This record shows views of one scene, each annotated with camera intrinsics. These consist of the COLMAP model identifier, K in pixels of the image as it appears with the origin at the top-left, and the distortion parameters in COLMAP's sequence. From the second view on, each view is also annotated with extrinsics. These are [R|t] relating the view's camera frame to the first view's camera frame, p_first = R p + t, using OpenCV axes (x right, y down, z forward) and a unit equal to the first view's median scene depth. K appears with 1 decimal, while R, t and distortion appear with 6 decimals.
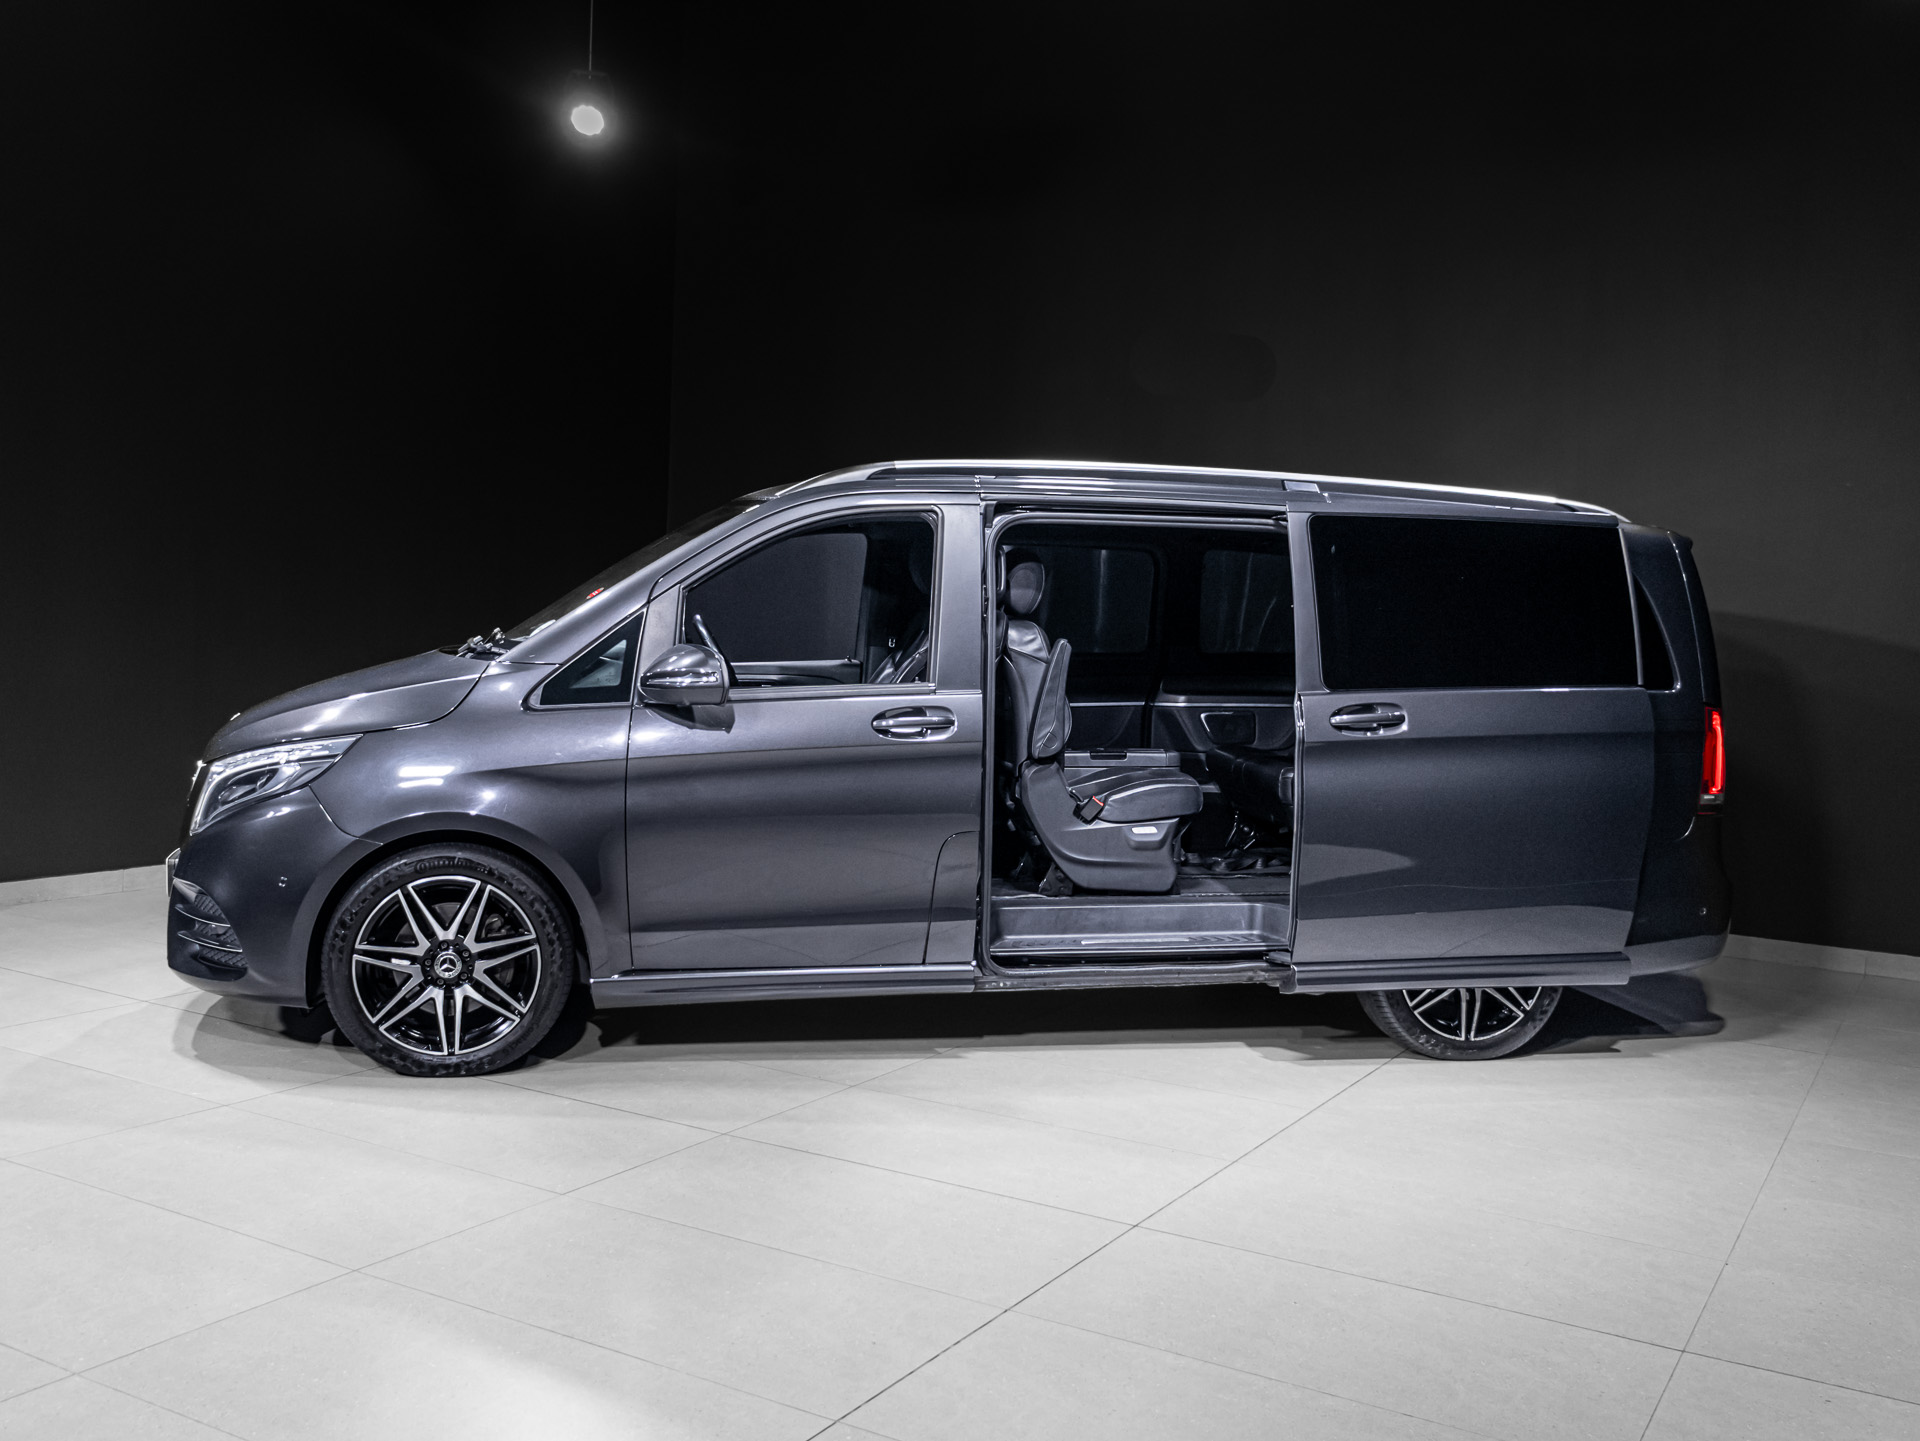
lens RADIAL K [[1789.9, 0, 1011.5], [0, 1789.9, 724.6], [0, 0, 1]] dist [0.002063, 0.007117]
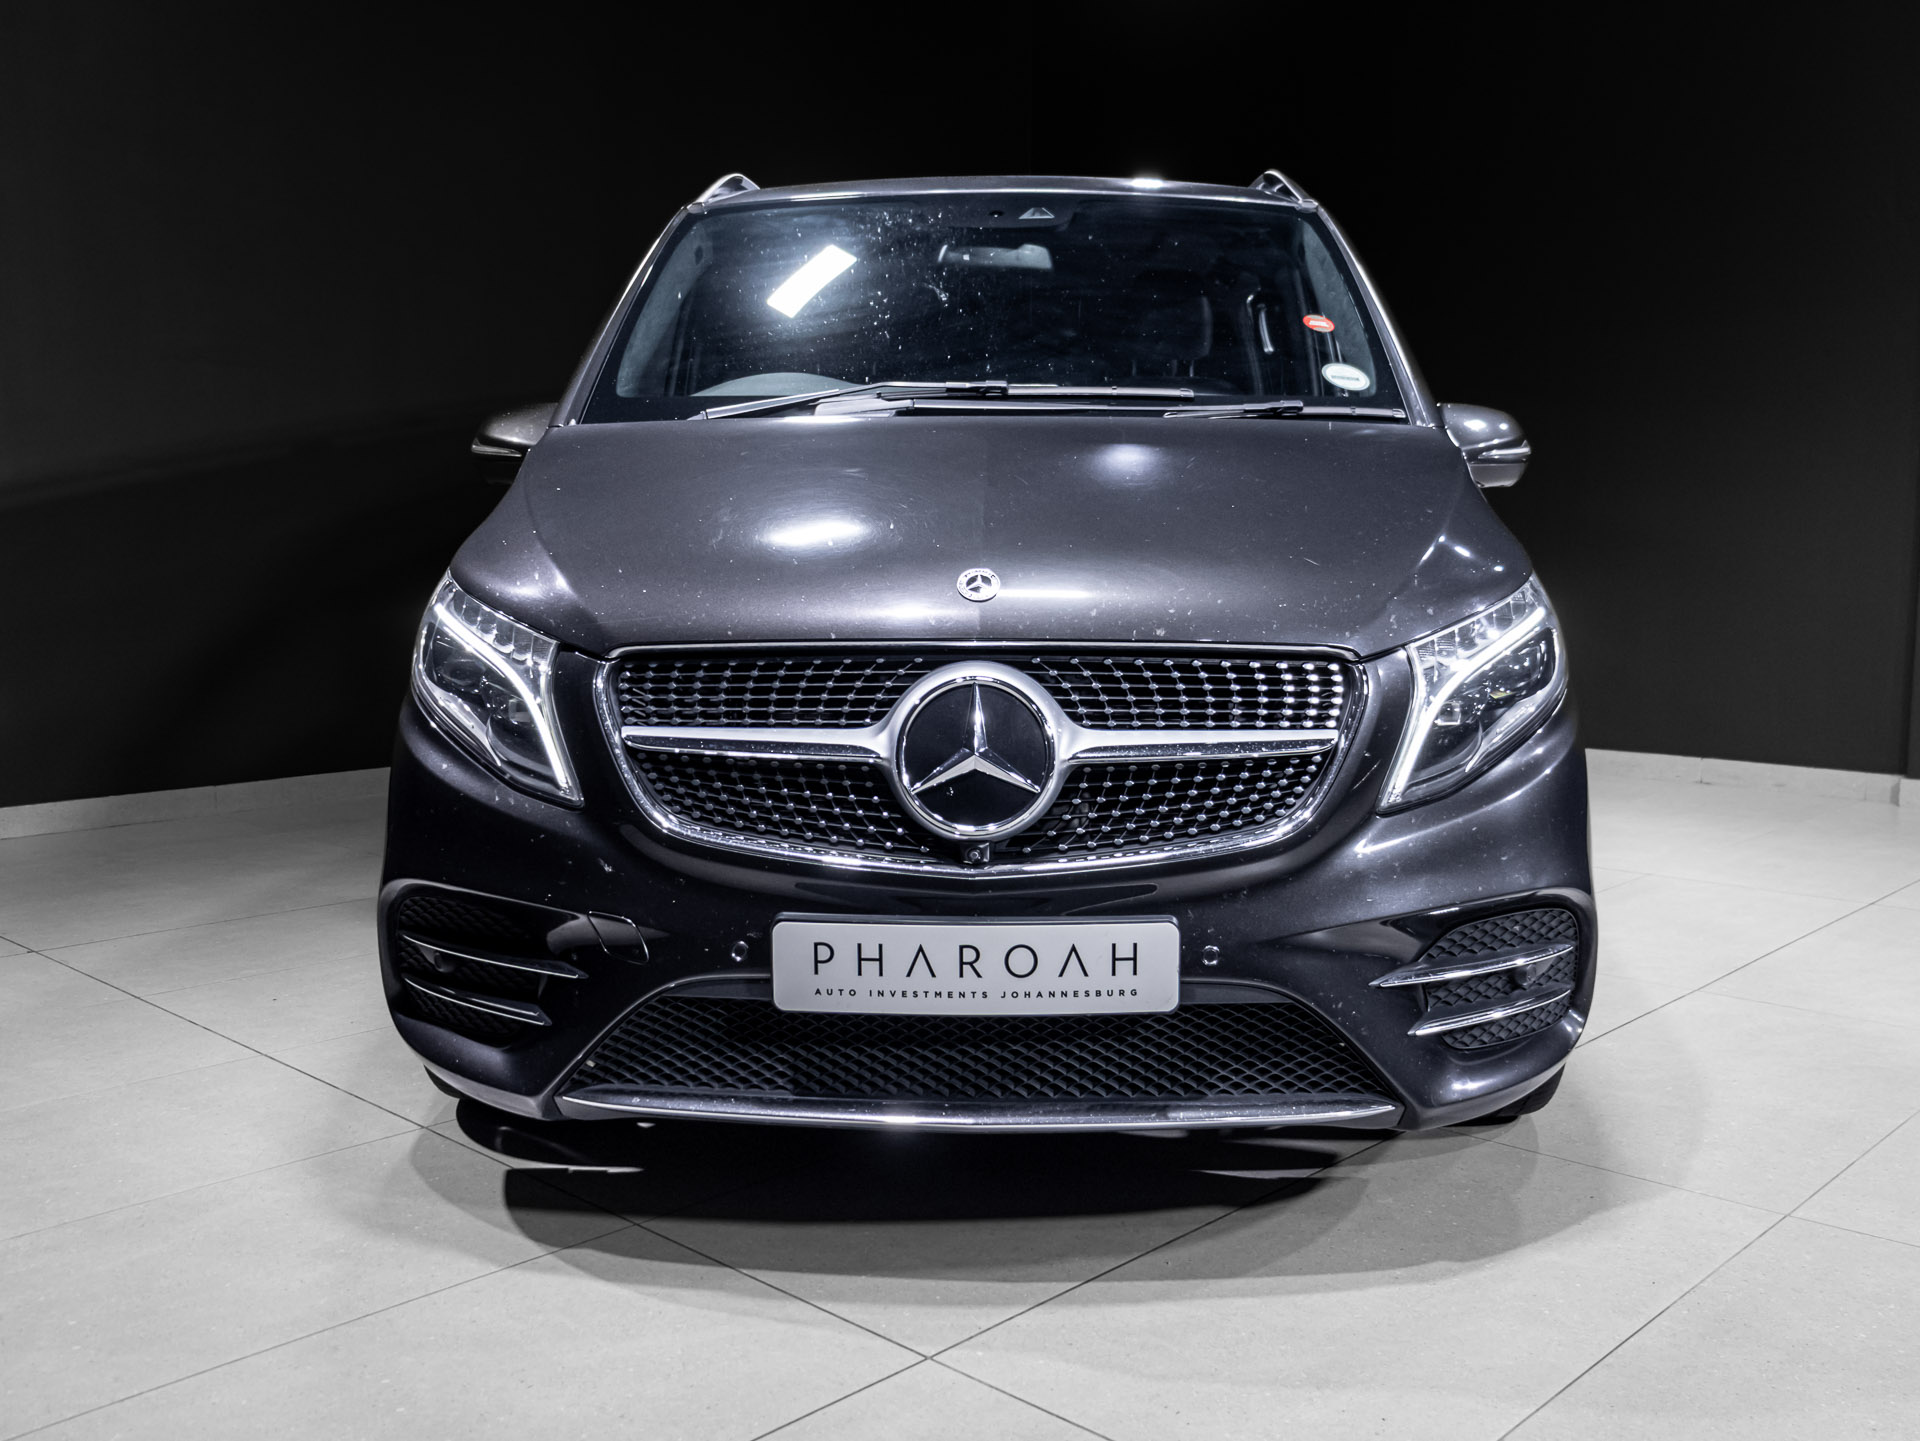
lens RADIAL K [[1789.9, 0, 1011.5], [0, 1789.9, 724.6], [0, 0, 1]] dist [0.002063, 0.007117]
pose [[0.235892, -0.152617, 0.959720, -0.929065], [0.071845, 0.987627, 0.139396, -0.031002], [-0.969120, 0.036069, 0.243938, 1.006359]]
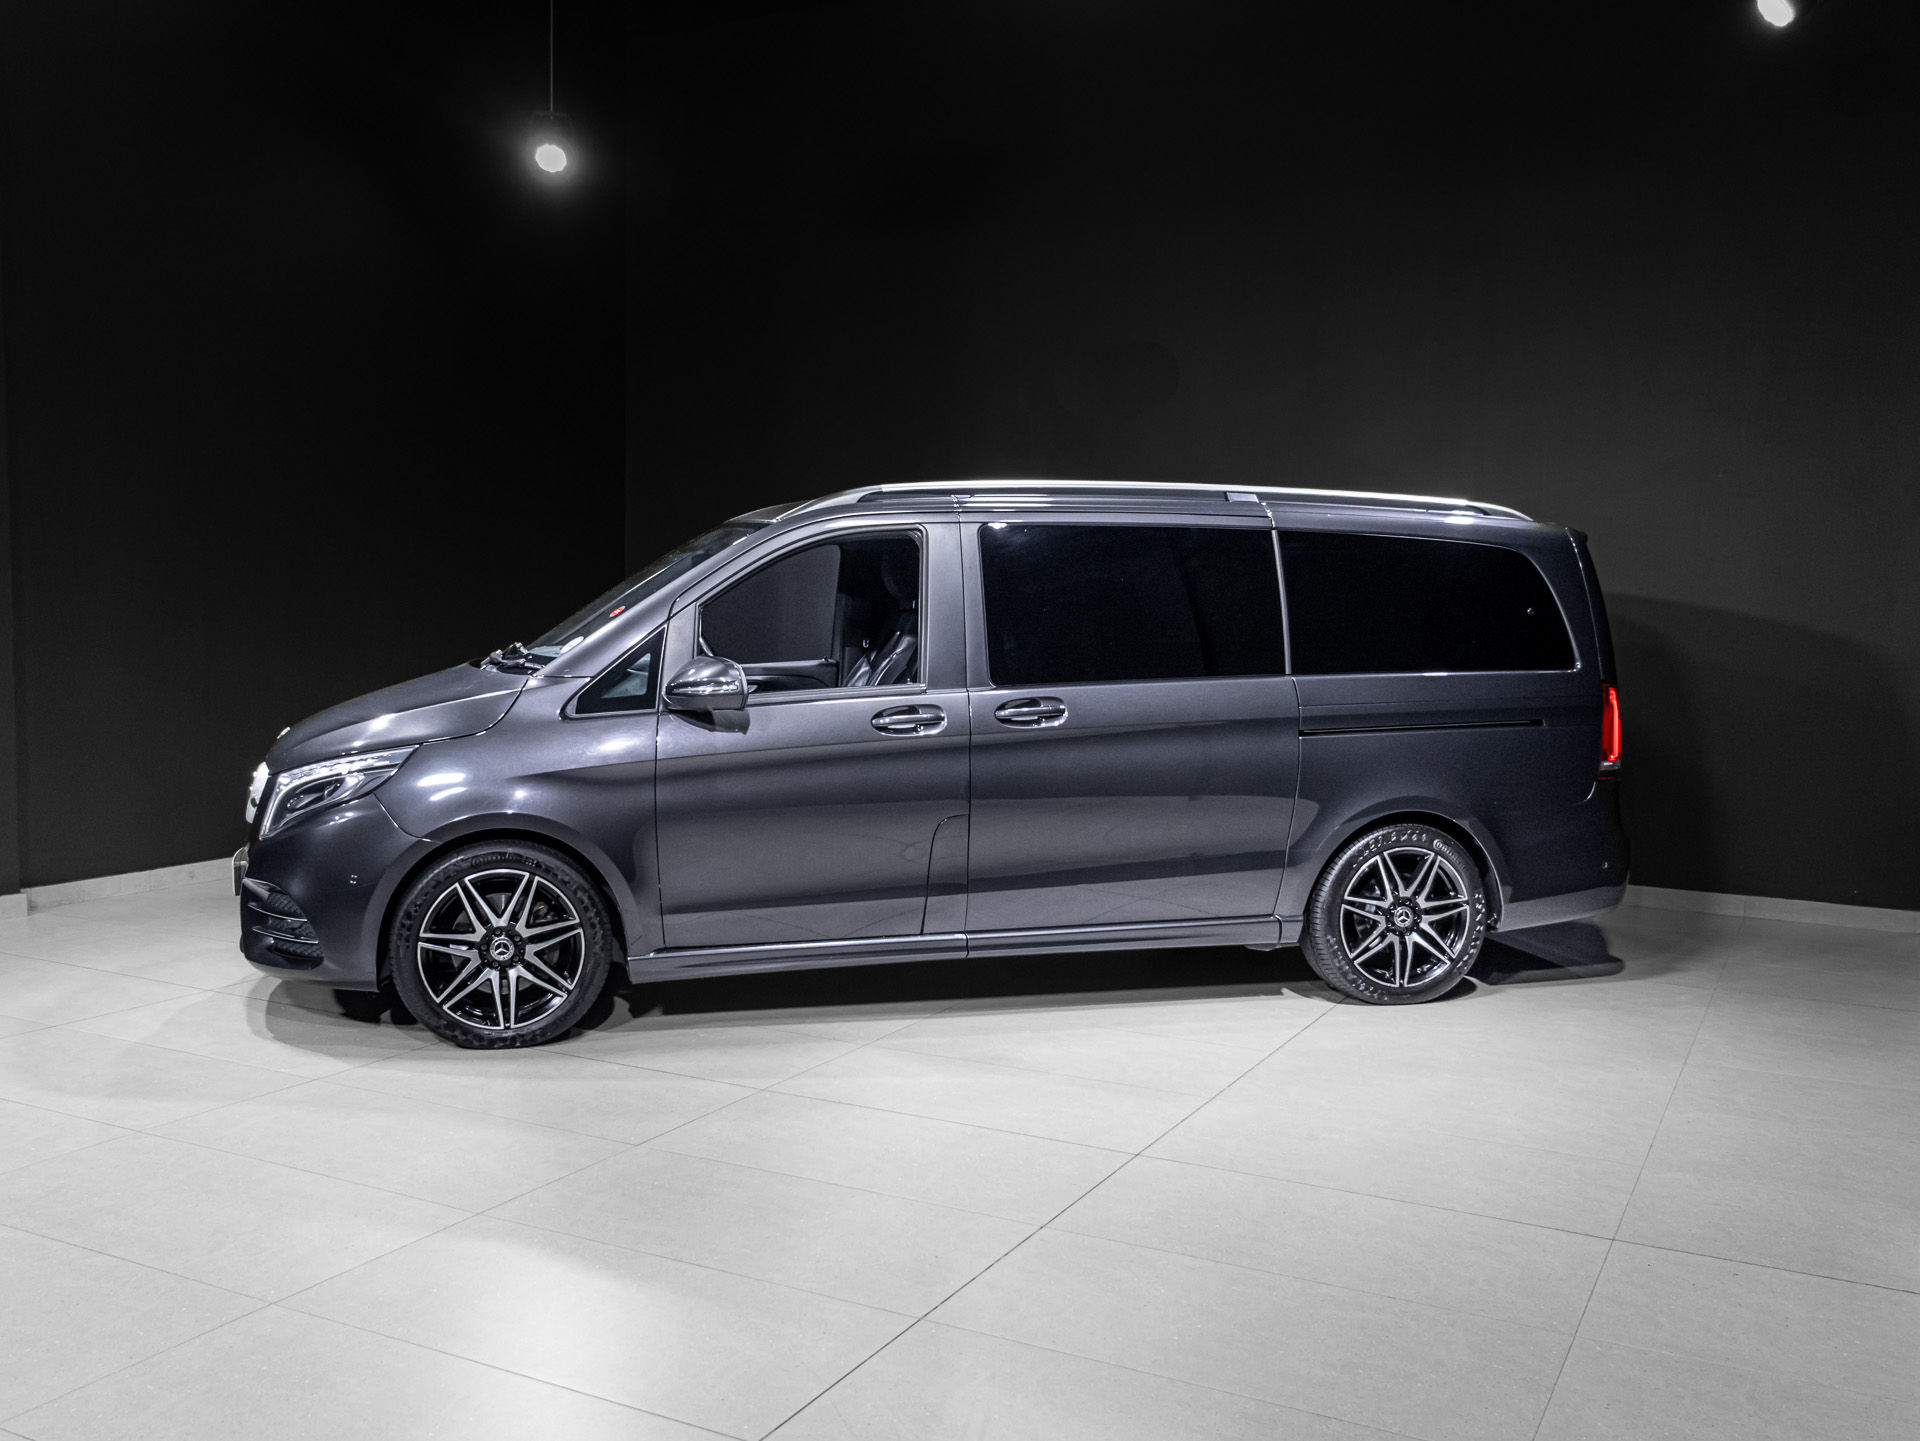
lens RADIAL K [[1741.4, 0, 960.0], [0, 1741.4, 720.5], [0, 0, 1]] dist [-0.001062, 0.009550]
pose [[0.999168, -0.028306, 0.029373, -0.056121], [0.027928, 0.999523, 0.013207, -0.014648], [-0.029733, -0.012376, 0.999481, -0.093564]]
